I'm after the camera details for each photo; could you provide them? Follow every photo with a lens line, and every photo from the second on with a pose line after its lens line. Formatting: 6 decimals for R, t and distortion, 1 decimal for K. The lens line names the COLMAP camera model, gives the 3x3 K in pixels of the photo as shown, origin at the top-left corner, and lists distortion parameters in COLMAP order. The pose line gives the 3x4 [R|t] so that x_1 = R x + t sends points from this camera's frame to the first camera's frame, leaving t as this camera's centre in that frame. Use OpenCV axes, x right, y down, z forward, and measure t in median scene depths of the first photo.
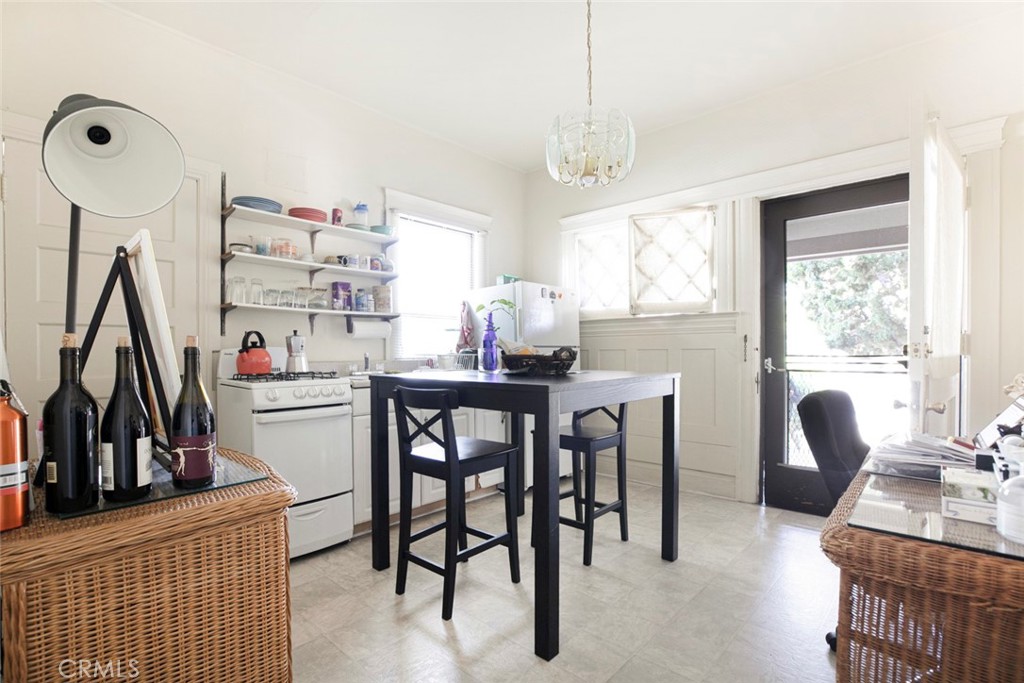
lens RADIAL K [[476.8, 0, 507.1], [0, 476.8, 343.9], [0, 0, 1]] dist [-0.015821, 0.000993]
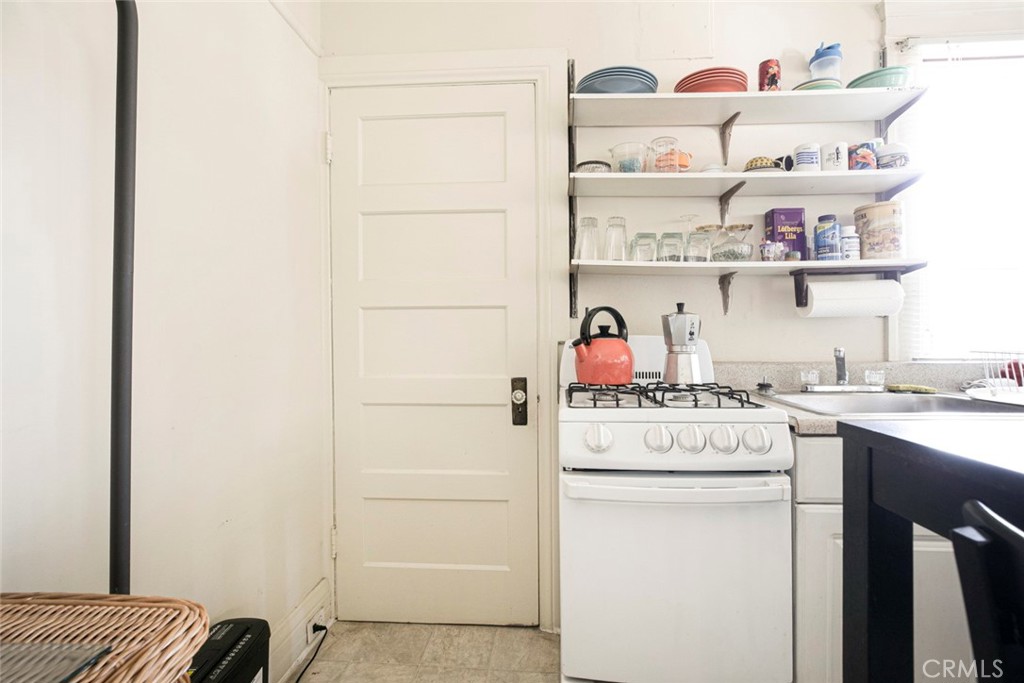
lens RADIAL K [[476.8, 0, 513.6], [0, 476.8, 341.9], [0, 0, 1]] dist [-0.015821, 0.000993]
pose [[0.615622, 0.002576, -0.788037, -0.129719], [0.011149, 0.999866, 0.011978, 0.005130], [0.787962, -0.016160, 0.615511, 0.473198]]
